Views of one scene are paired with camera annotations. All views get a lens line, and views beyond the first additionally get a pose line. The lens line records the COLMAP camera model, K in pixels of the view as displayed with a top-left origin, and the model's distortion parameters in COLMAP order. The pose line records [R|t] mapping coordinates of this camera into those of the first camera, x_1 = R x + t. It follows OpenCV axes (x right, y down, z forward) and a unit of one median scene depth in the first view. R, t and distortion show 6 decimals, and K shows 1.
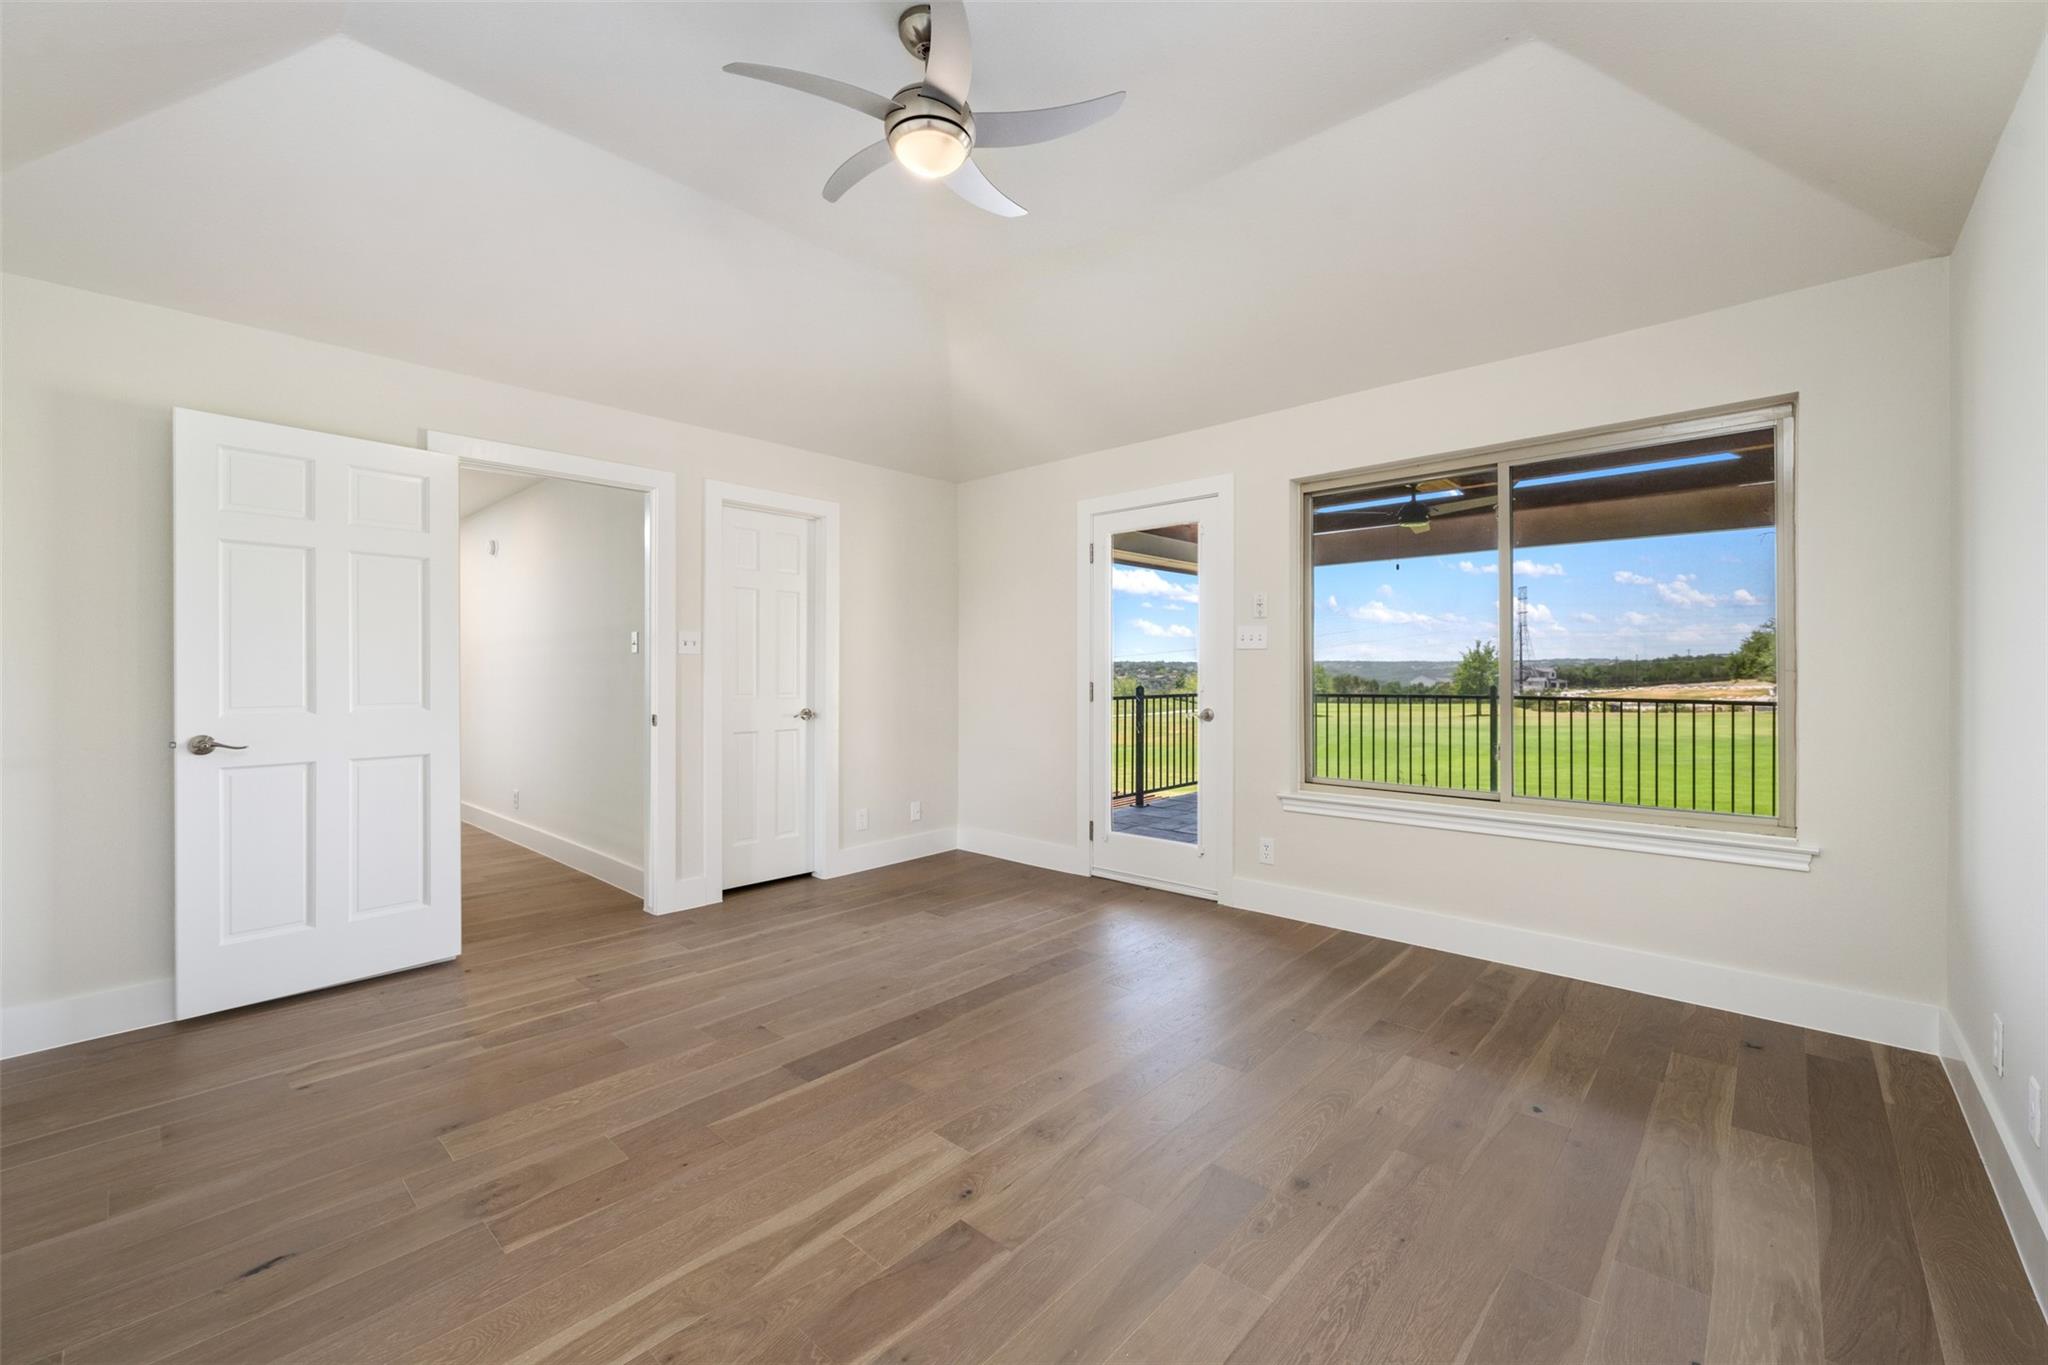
lens RADIAL K [[828.4, 0, 1030.6], [0, 828.4, 676.8], [0, 0, 1]] dist [0.000282, -0.000248]
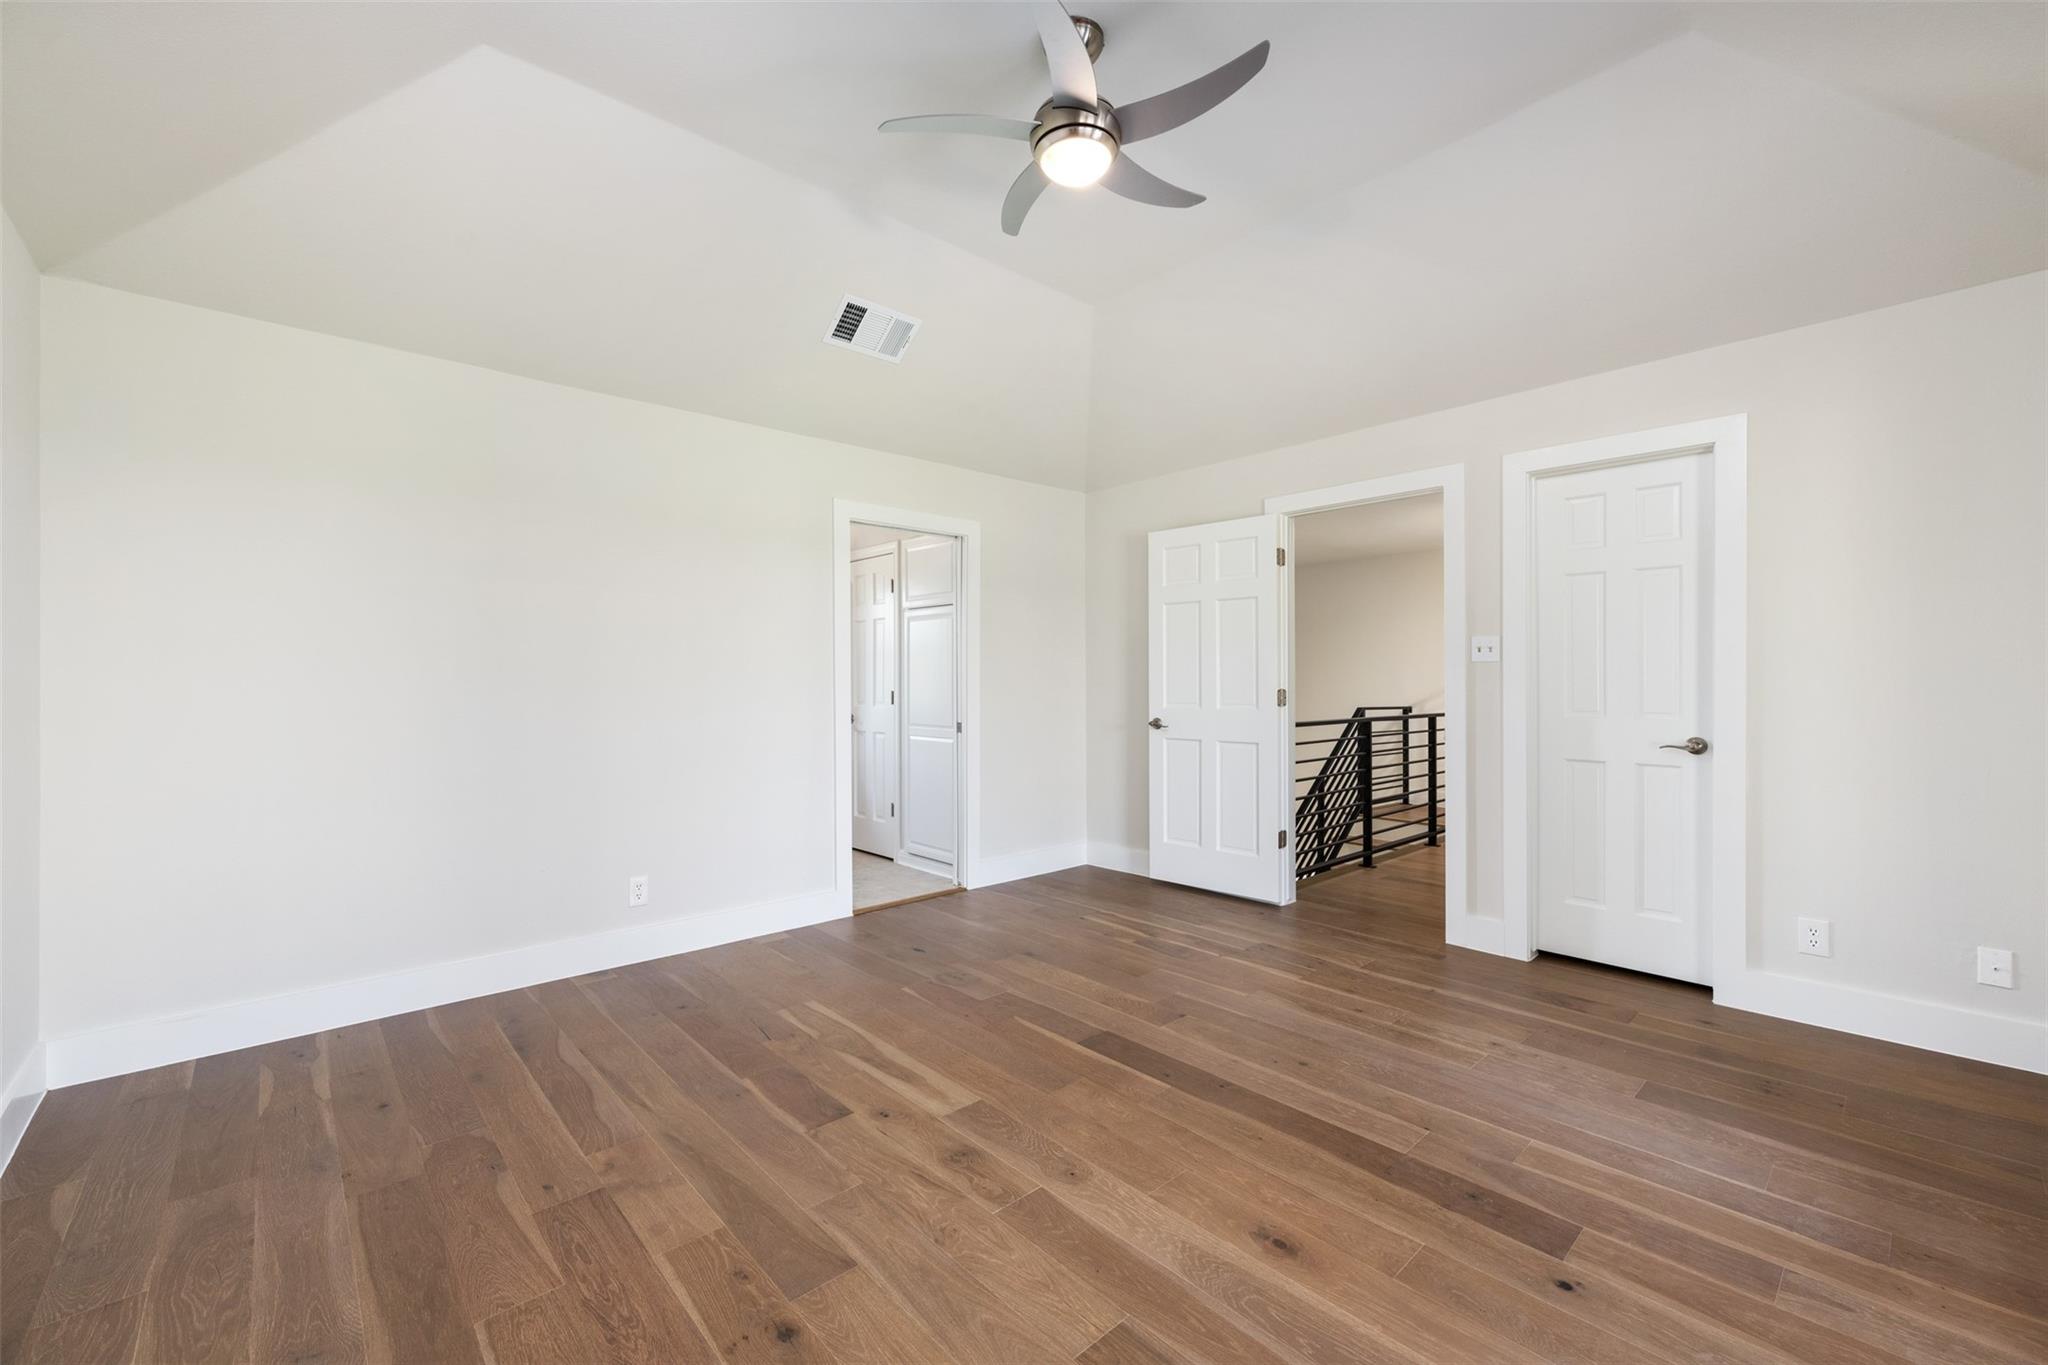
lens RADIAL K [[828.4, 0, 1030.5], [0, 828.4, 674.0], [0, 0, 1]] dist [0.000282, -0.000248]
pose [[-0.090008, -0.004816, -0.995929, 0.765863], [-0.004564, 0.999980, -0.004423, -0.012417], [0.995931, 0.004147, -0.090028, 0.906081]]
